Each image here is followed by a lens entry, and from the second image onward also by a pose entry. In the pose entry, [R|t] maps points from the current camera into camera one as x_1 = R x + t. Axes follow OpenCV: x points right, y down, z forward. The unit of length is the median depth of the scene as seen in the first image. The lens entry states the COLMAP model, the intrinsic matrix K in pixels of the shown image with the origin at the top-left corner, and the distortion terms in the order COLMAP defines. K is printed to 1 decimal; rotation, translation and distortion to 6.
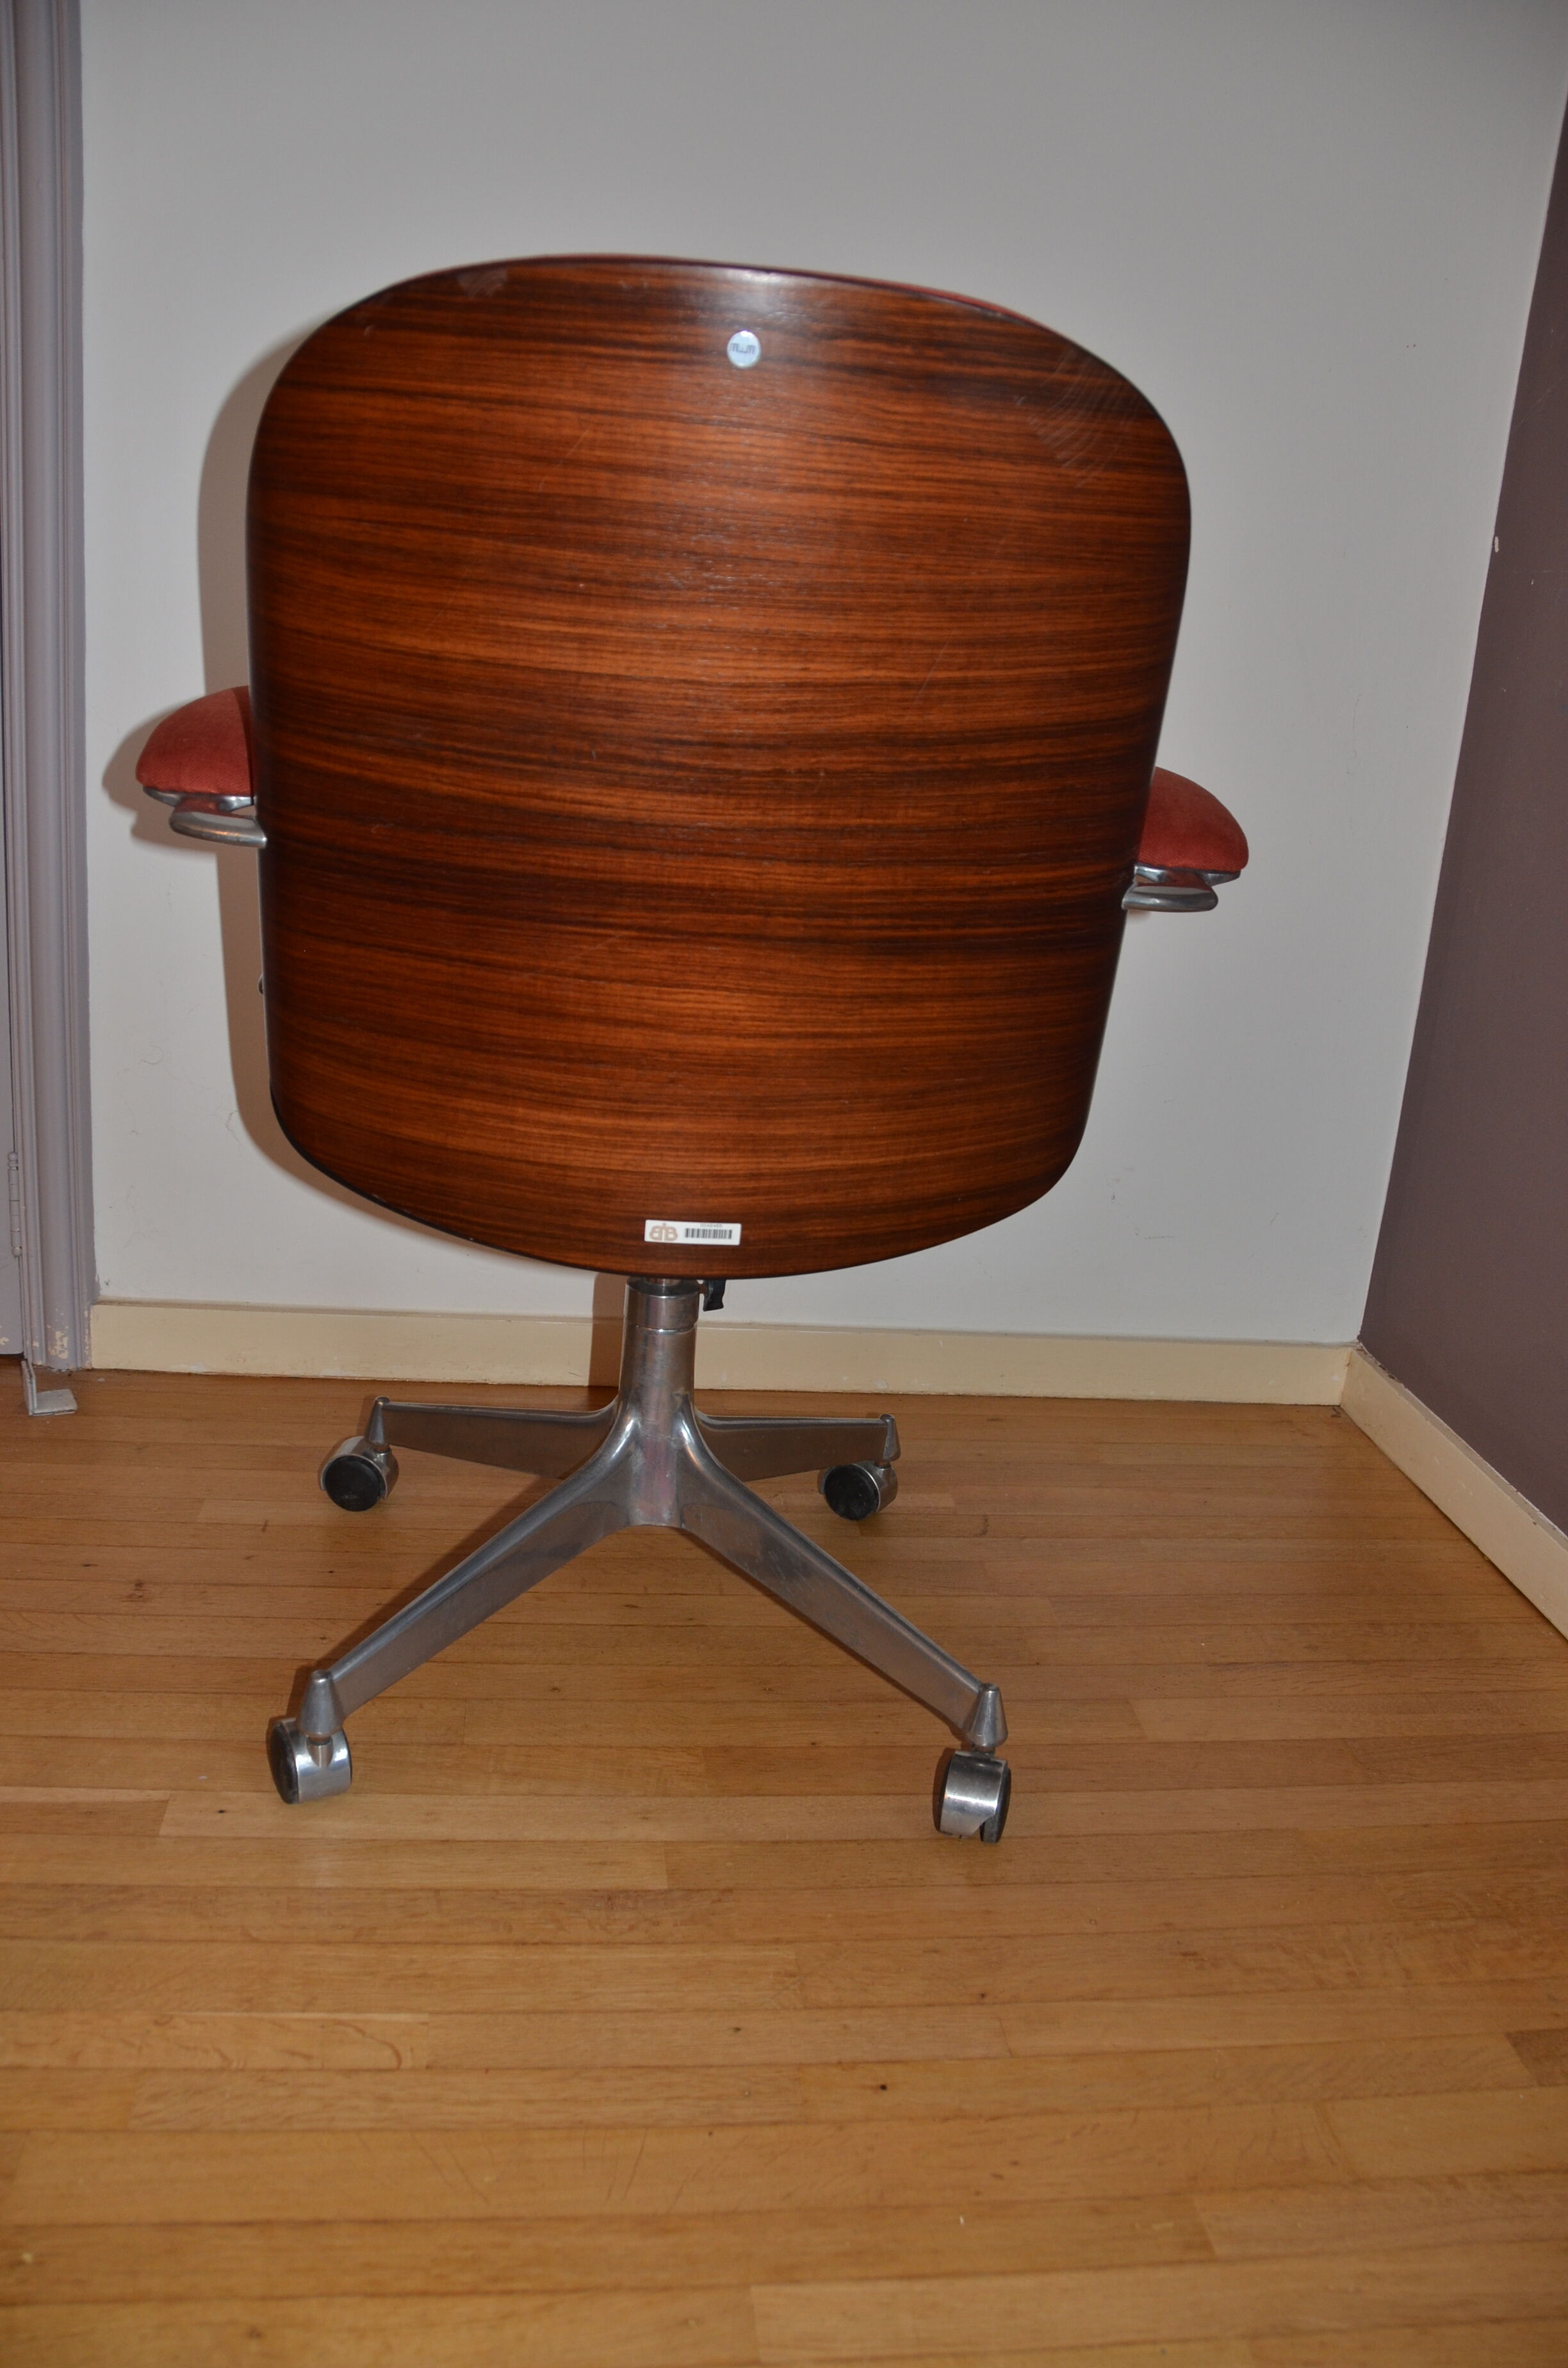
lens RADIAL K [[1837.9, 0, 771.8], [0, 1837.9, 1165.0], [0, 0, 1]] dist [-0.163098, 0.106328]
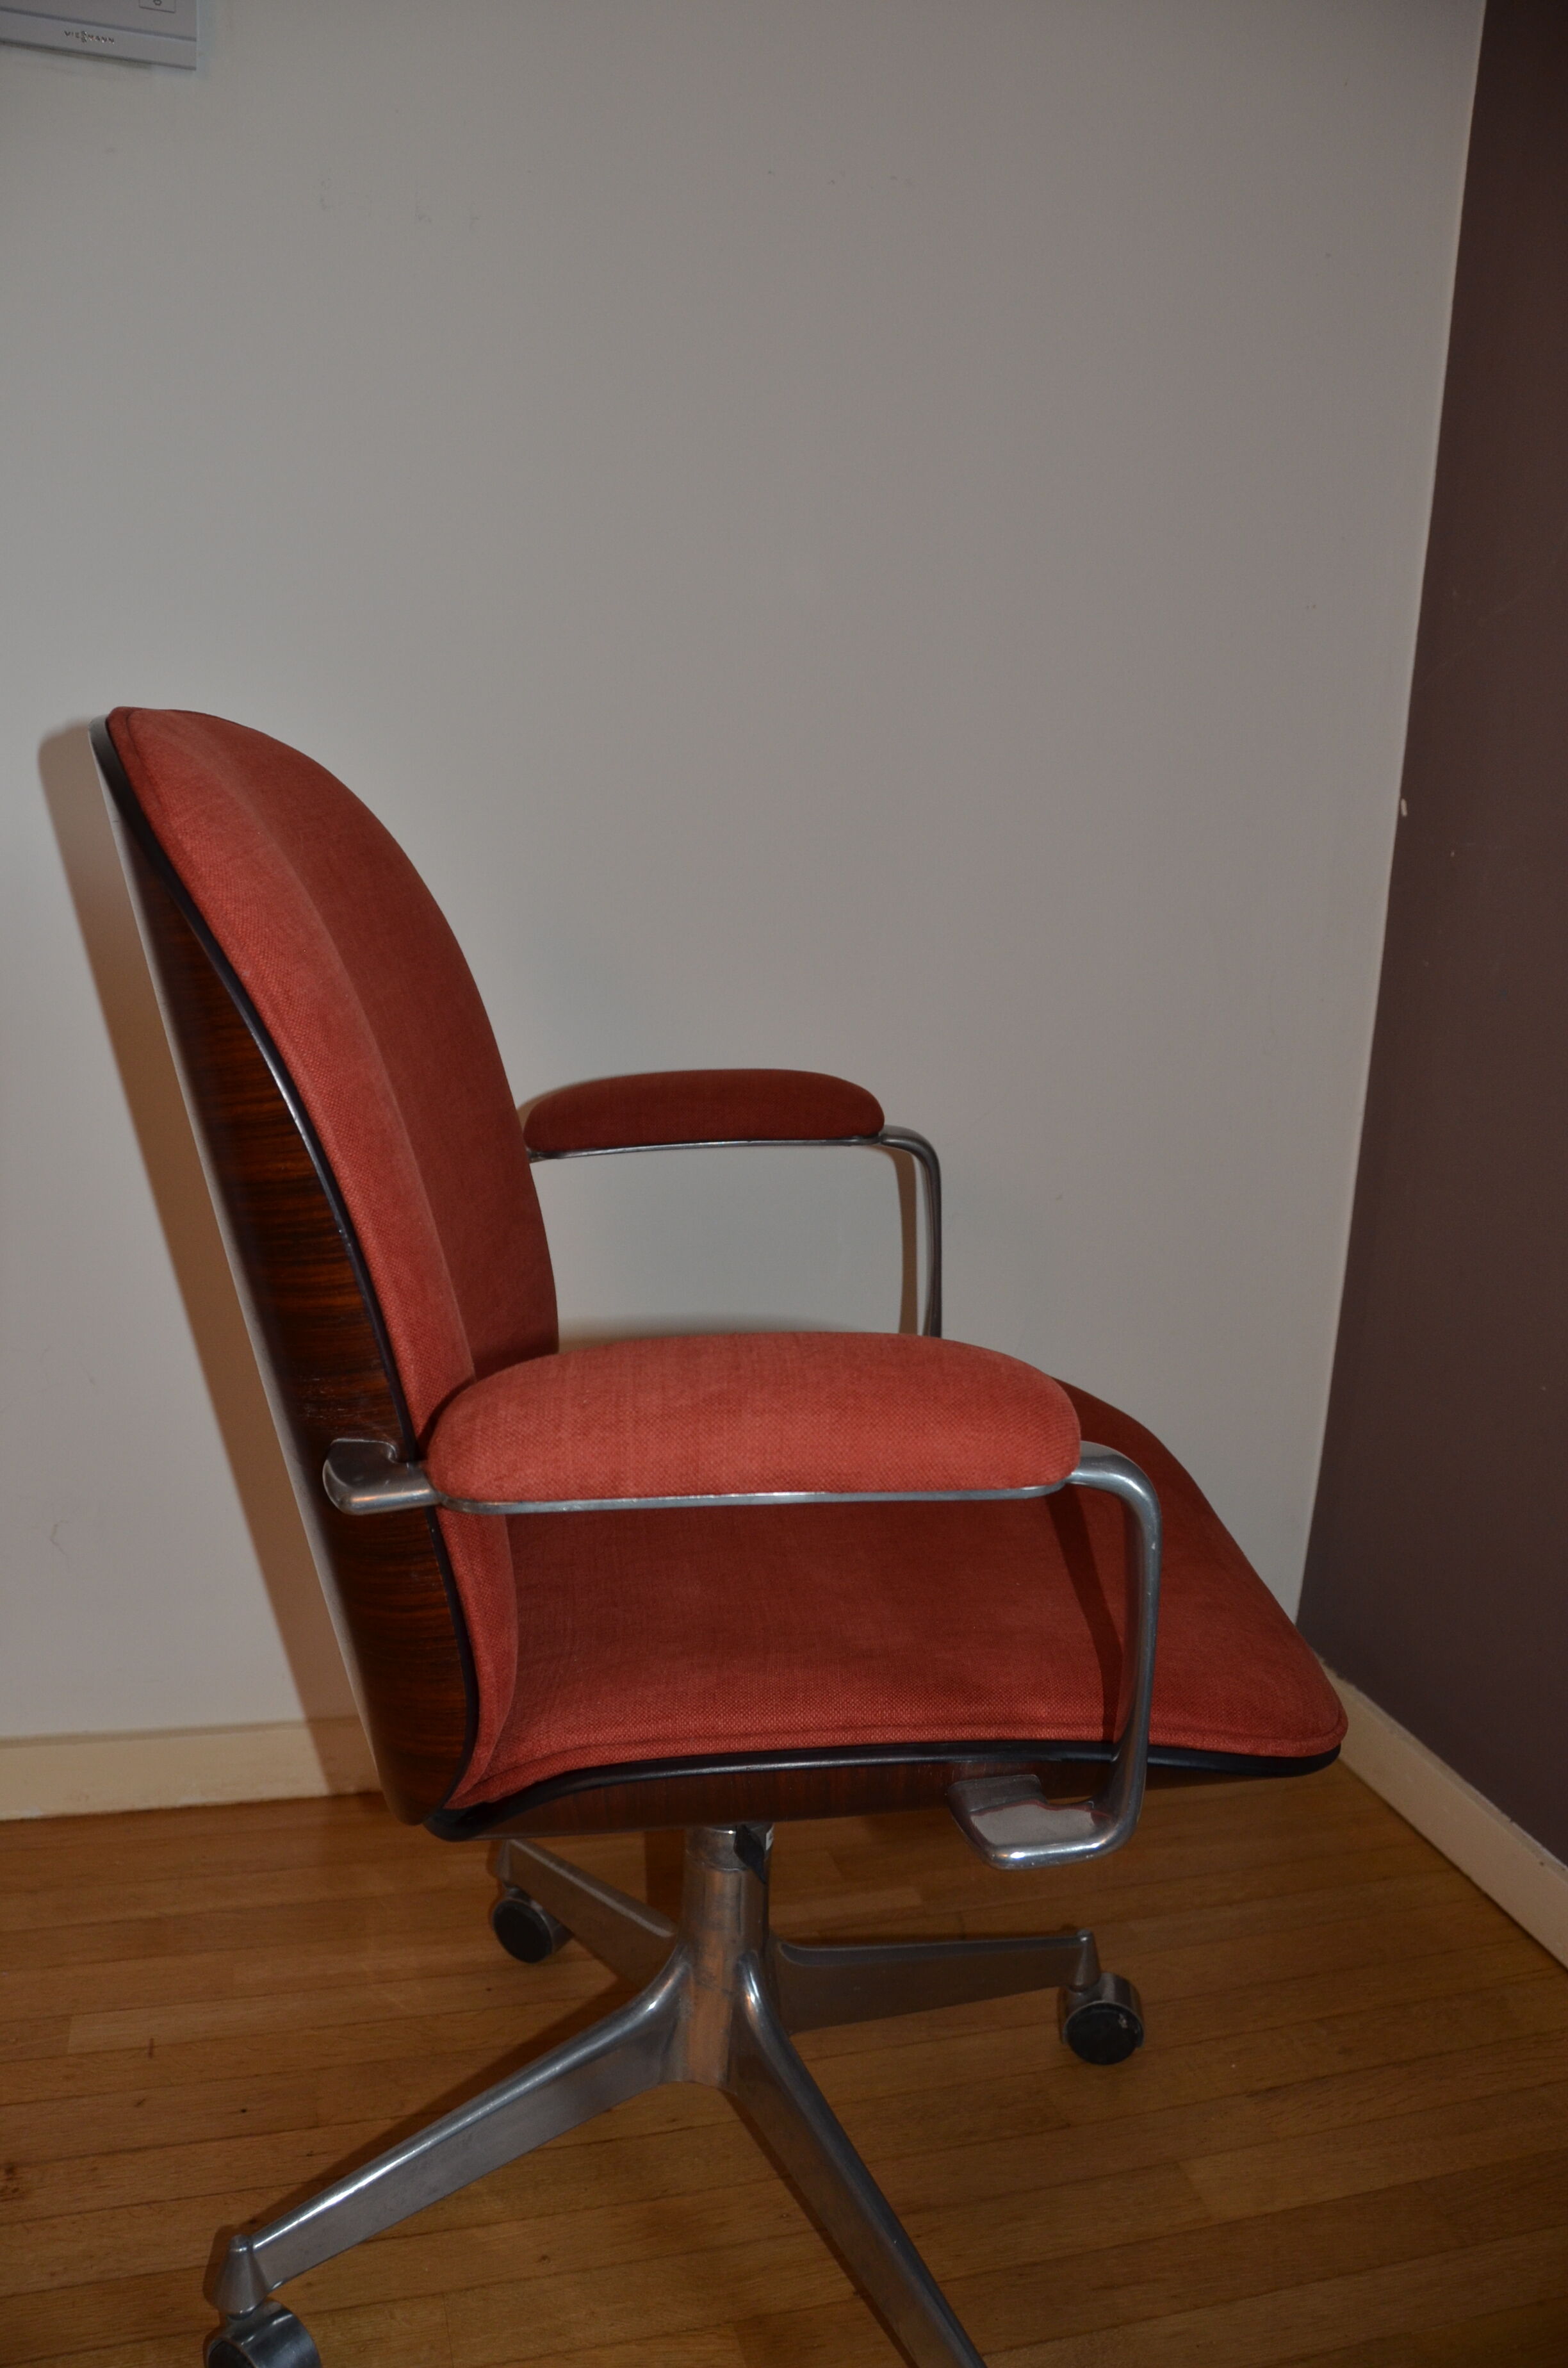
lens RADIAL K [[1822.1, 0, 769.8], [0, 1822.1, 1183.5], [0, 0, 1]] dist [-0.161511, 0.104271]
pose [[0.987174, -0.060635, 0.147687, -0.121855], [0.067943, 0.996676, -0.044950, -0.197353], [-0.144470, 0.054408, 0.988012, 0.177844]]
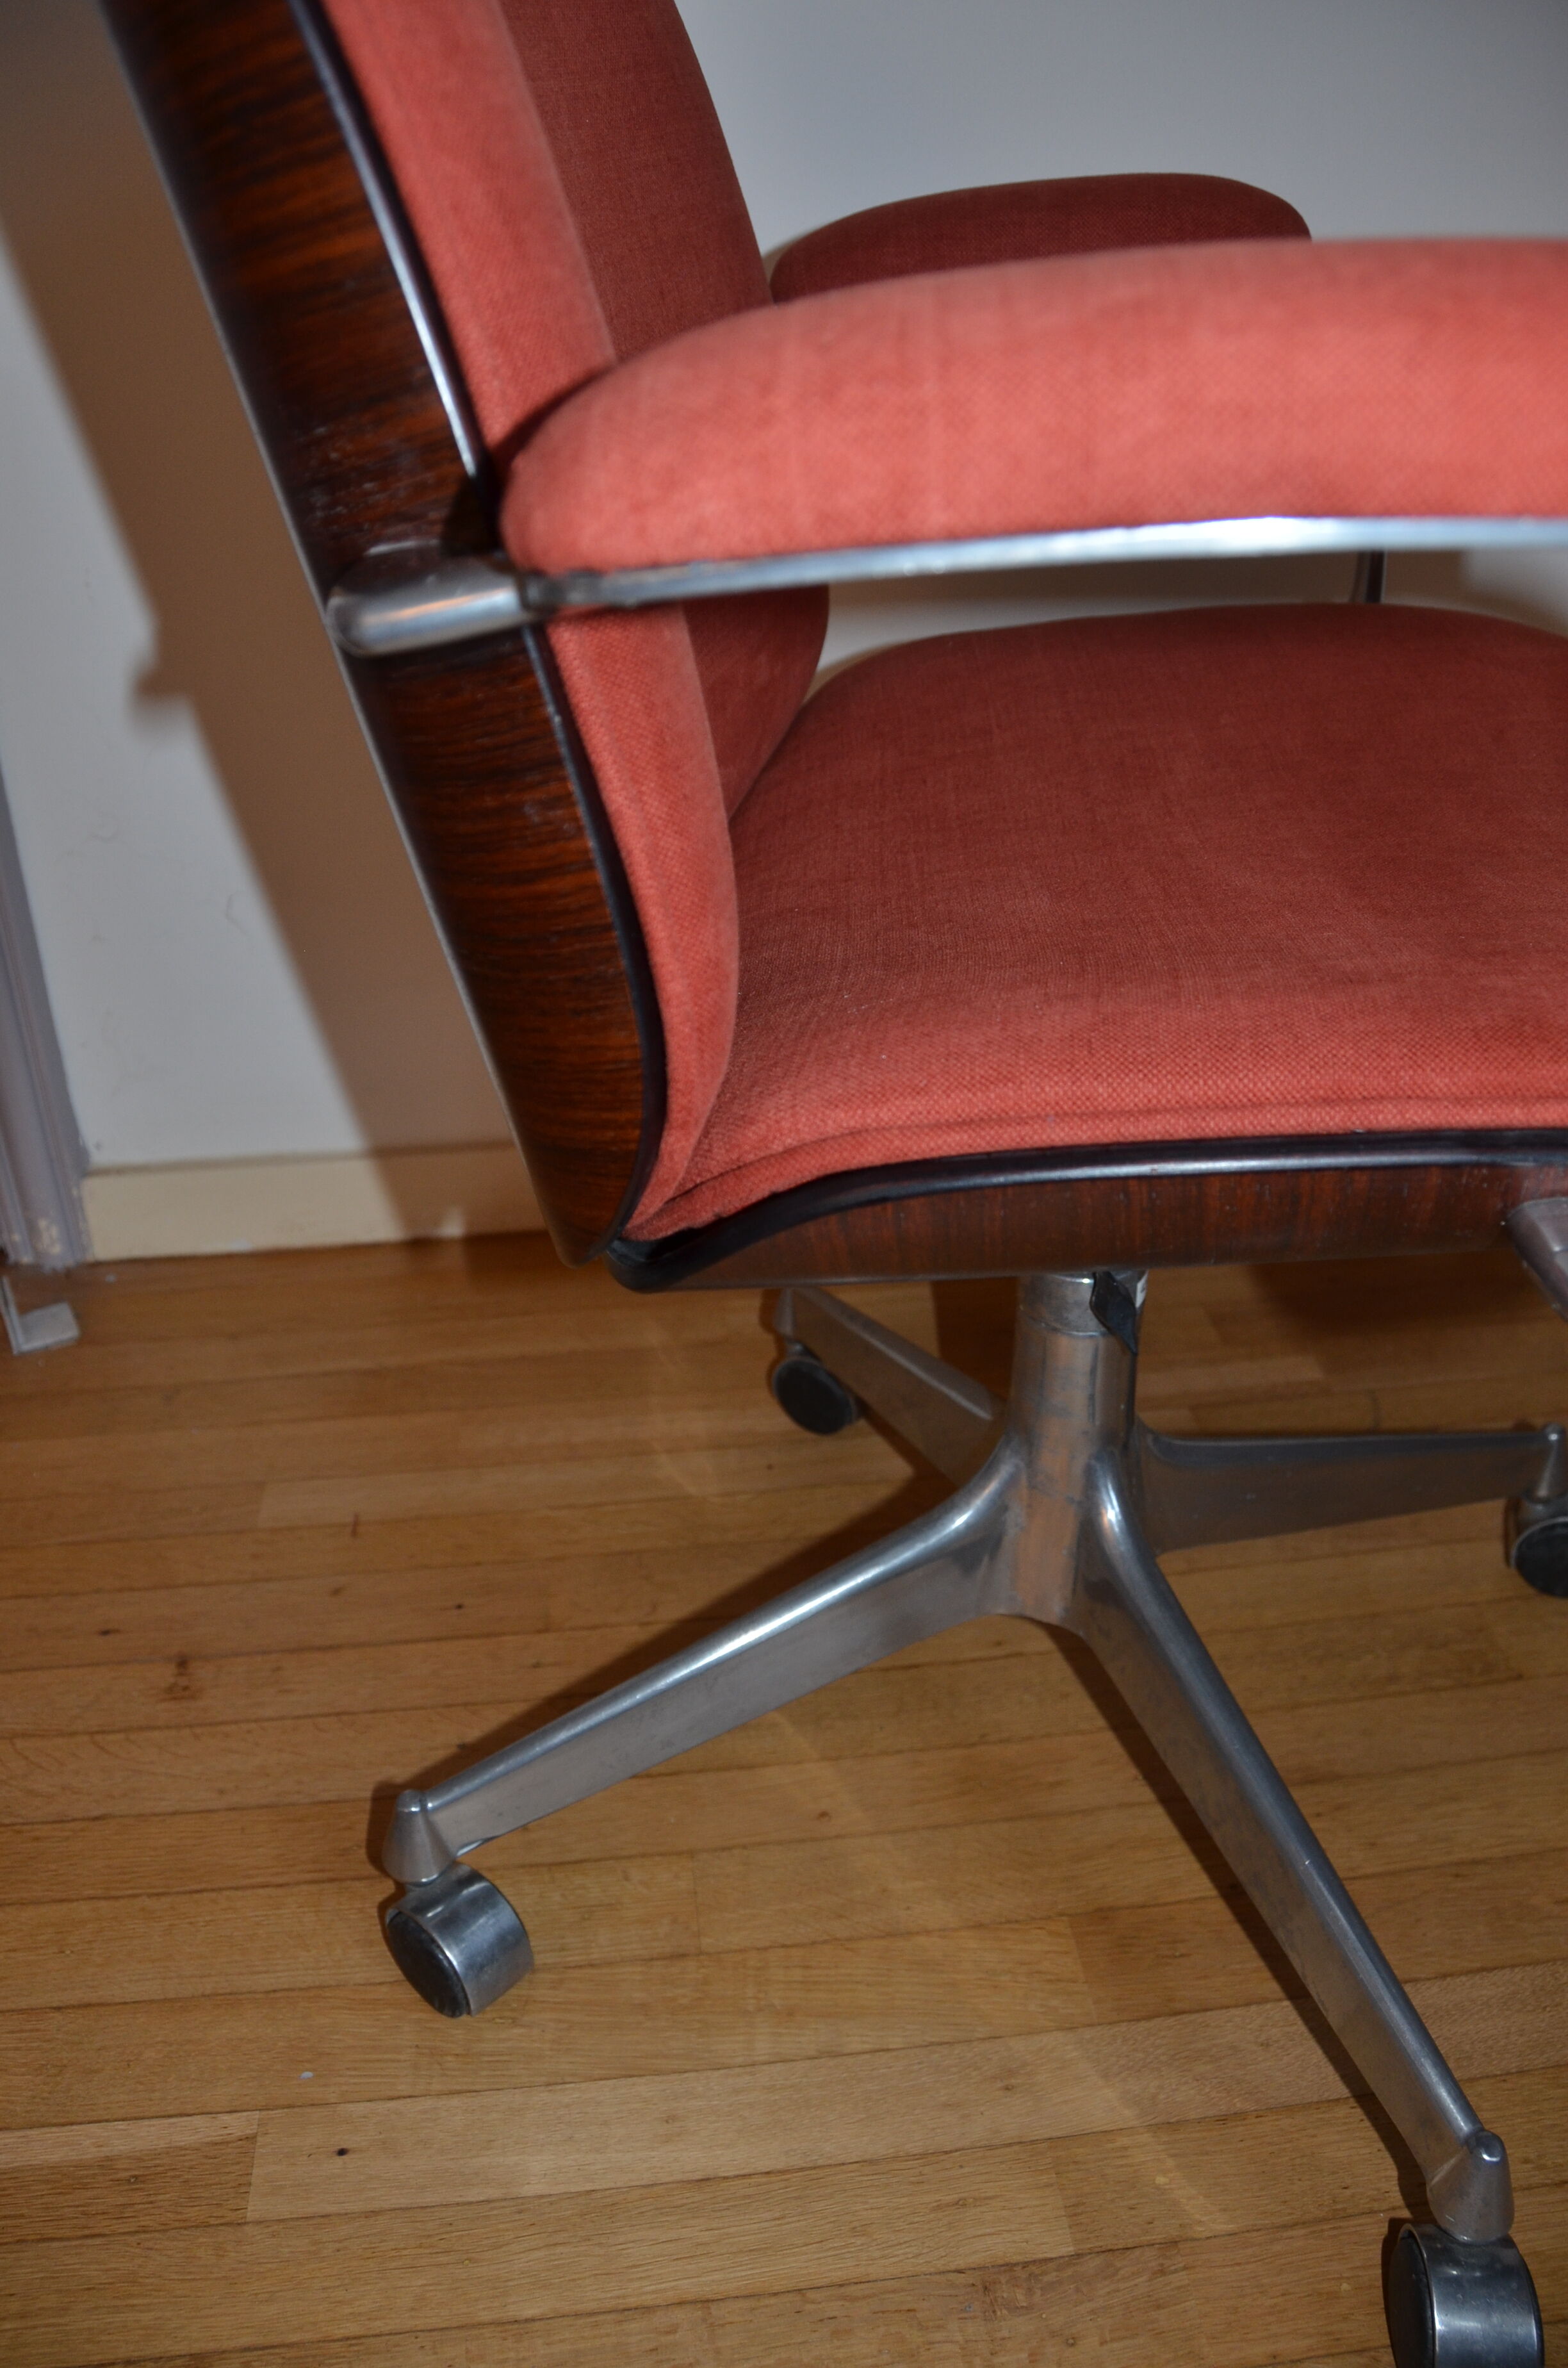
lens RADIAL K [[1837.9, 0, 771.8], [0, 1837.9, 1165.0], [0, 0, 1]] dist [-0.163098, 0.106328]
pose [[0.995146, -0.079055, -0.058605, -0.094821], [0.090367, 0.969891, 0.226151, -0.102487], [0.038962, -0.230350, 0.972328, 0.487957]]
